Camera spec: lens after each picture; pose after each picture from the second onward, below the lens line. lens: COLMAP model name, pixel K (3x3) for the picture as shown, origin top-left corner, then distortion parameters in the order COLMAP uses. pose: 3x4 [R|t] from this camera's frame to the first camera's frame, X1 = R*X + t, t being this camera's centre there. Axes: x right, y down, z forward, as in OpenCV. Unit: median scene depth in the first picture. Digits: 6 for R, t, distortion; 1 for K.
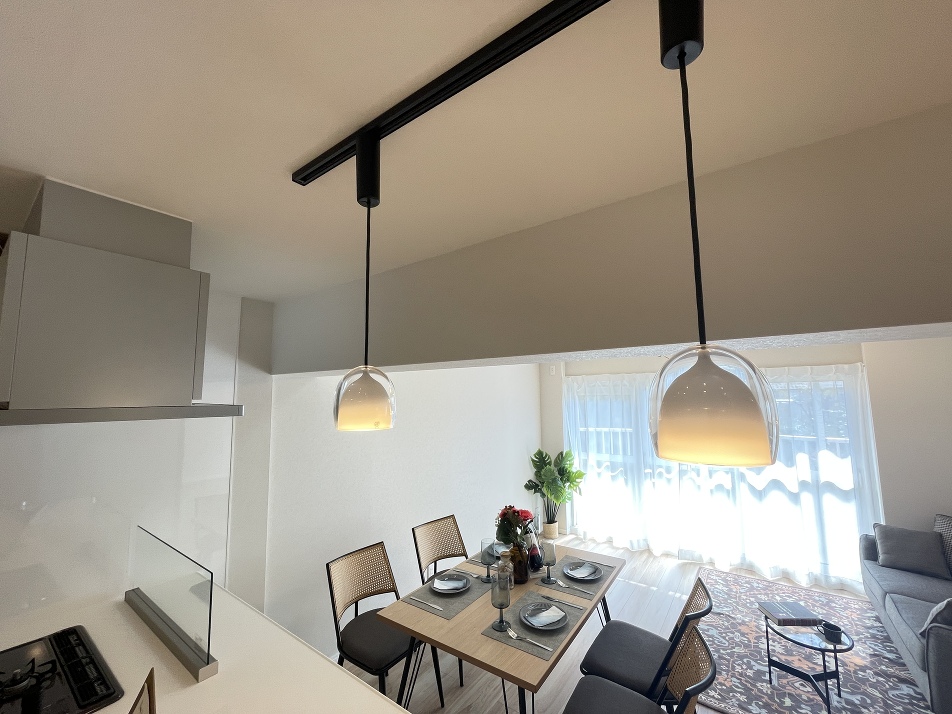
lens RADIAL K [[383.8, 0, 476.0], [0, 383.8, 357.0], [0, 0, 1]] dist [-0.010529, 0.000073]
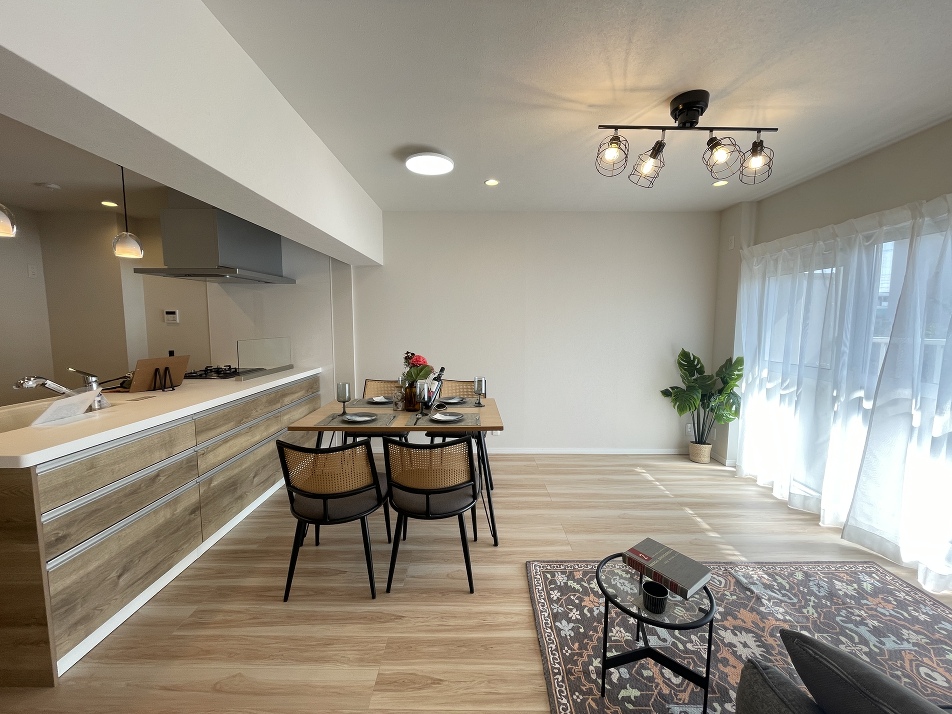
lens RADIAL K [[383.8, 0, 476.0], [0, 383.8, 357.0], [0, 0, 1]] dist [-0.010529, 0.000073]
pose [[0.585558, 0.089399, -0.805686, 0.721390], [0.069566, 0.984692, 0.159820, 0.134340], [0.807640, -0.149633, 0.570375, 0.277434]]
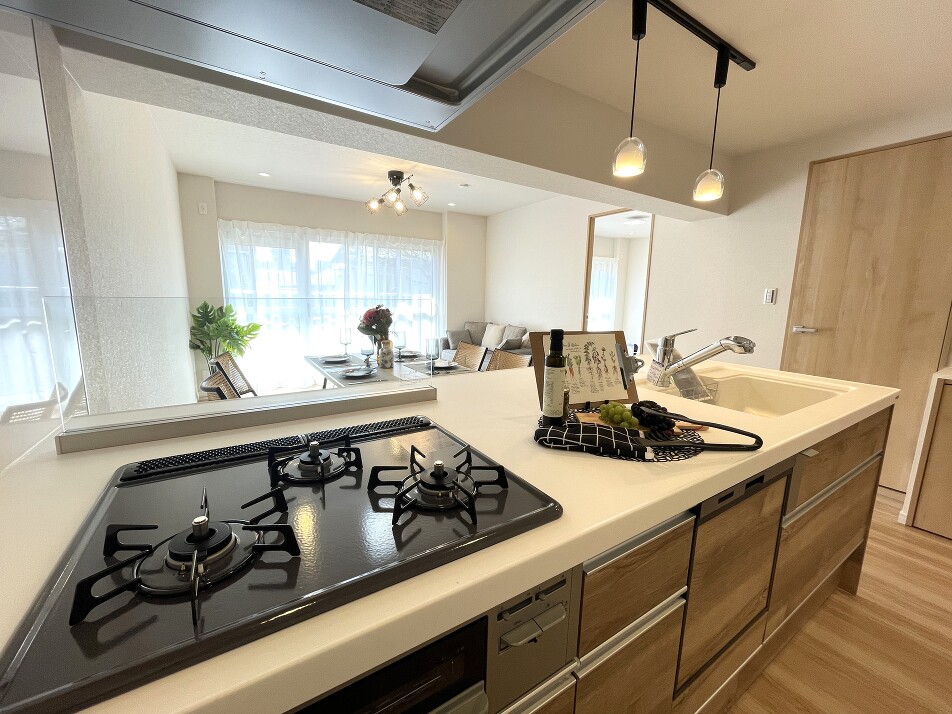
lens RADIAL K [[383.8, 0, 476.0], [0, 383.8, 357.0], [0, 0, 1]] dist [-0.010529, 0.000073]
pose [[0.375195, -0.132479, 0.917430, -0.522536], [-0.112641, 0.975883, 0.186986, 0.178151], [-0.920077, -0.173496, 0.351224, 0.179516]]
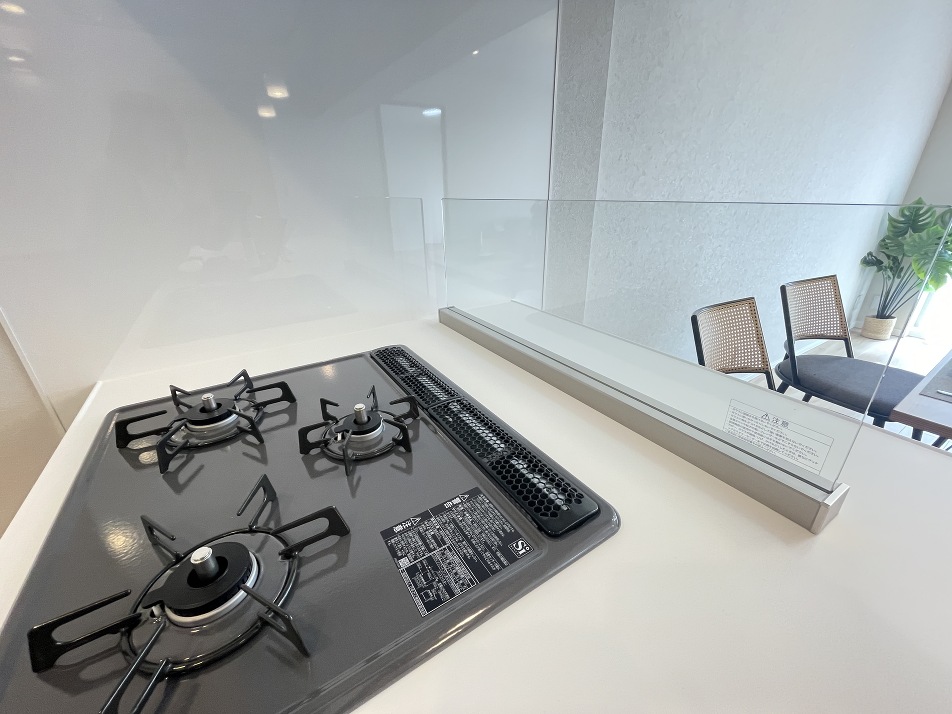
lens RADIAL K [[383.8, 0, 476.0], [0, 383.8, 357.0], [0, 0, 1]] dist [-0.010529, 0.000073]
pose [[0.928076, 0.140333, -0.344938, -0.303075], [0.047934, 0.873554, 0.484361, 0.182784], [0.369294, -0.466058, 0.803998, 0.227924]]
